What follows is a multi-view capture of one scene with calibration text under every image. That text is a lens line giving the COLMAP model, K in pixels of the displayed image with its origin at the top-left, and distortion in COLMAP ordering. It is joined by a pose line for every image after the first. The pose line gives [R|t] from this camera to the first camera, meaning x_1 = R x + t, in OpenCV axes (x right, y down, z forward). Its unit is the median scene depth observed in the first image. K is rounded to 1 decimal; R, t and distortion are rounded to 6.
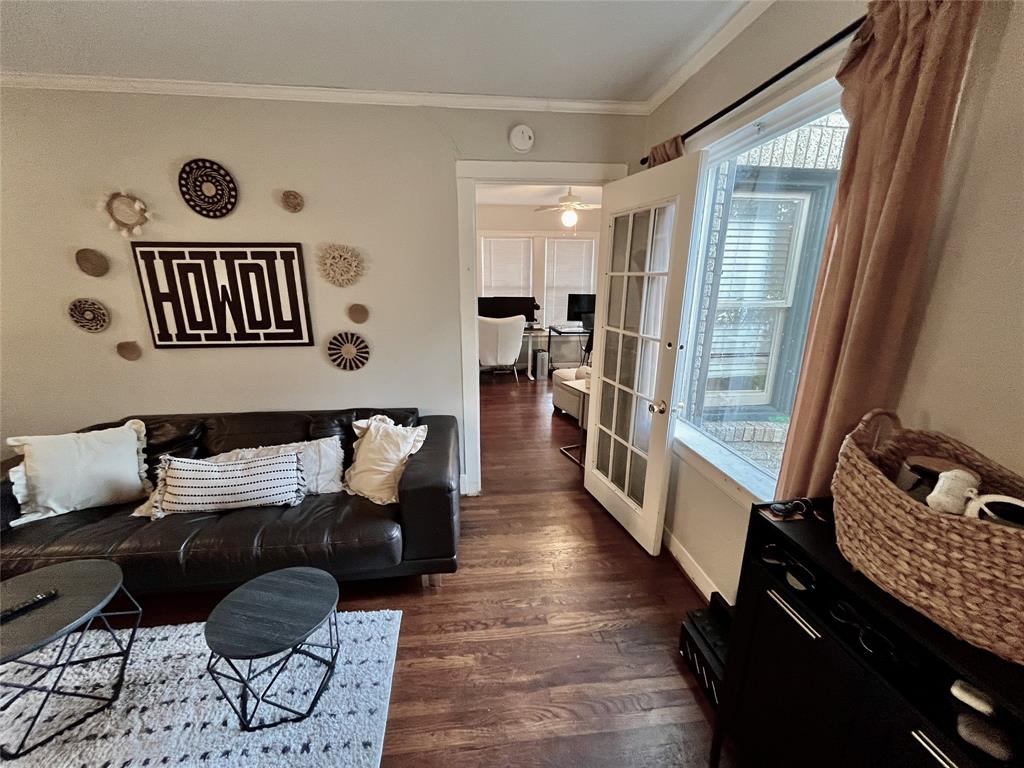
lens RADIAL K [[409.8, 0, 512.0], [0, 409.8, 386.5], [0, 0, 1]] dist [-0.003476, -0.000406]
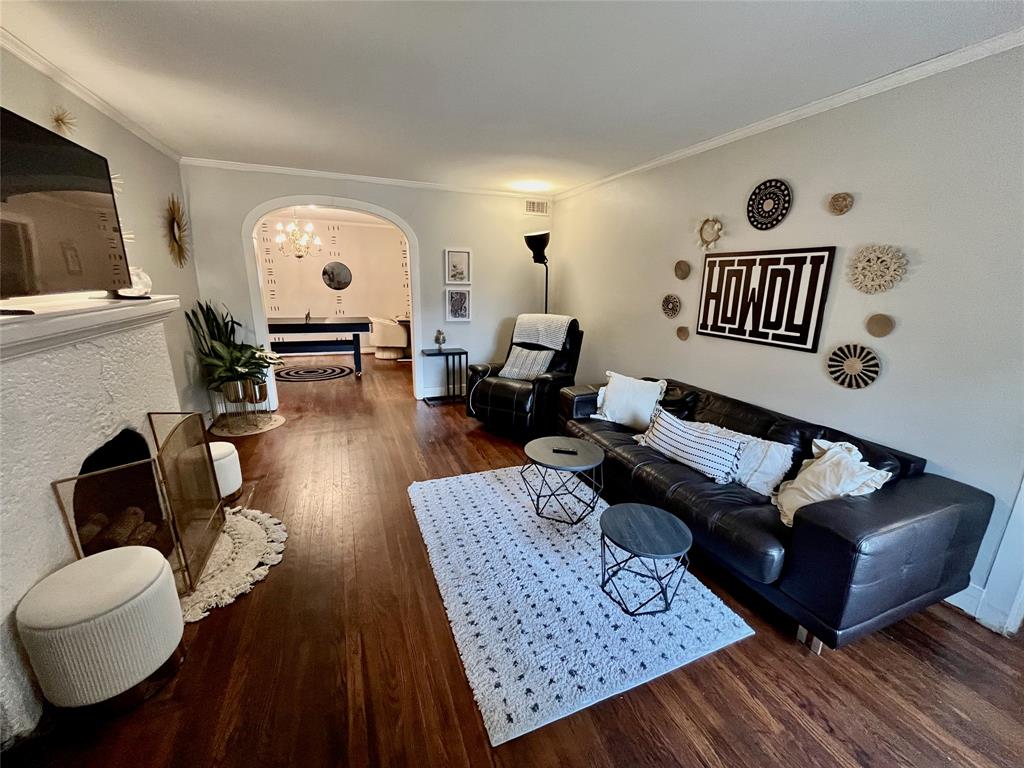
lens RADIAL K [[409.8, 0, 506.8], [0, 409.8, 384.6], [0, 0, 1]] dist [-0.003476, -0.000406]
pose [[0.264863, 0.243592, -0.933012, 0.265198], [-0.258719, 0.950043, 0.174593, -0.010861], [0.928931, 0.195144, 0.314653, 0.047643]]
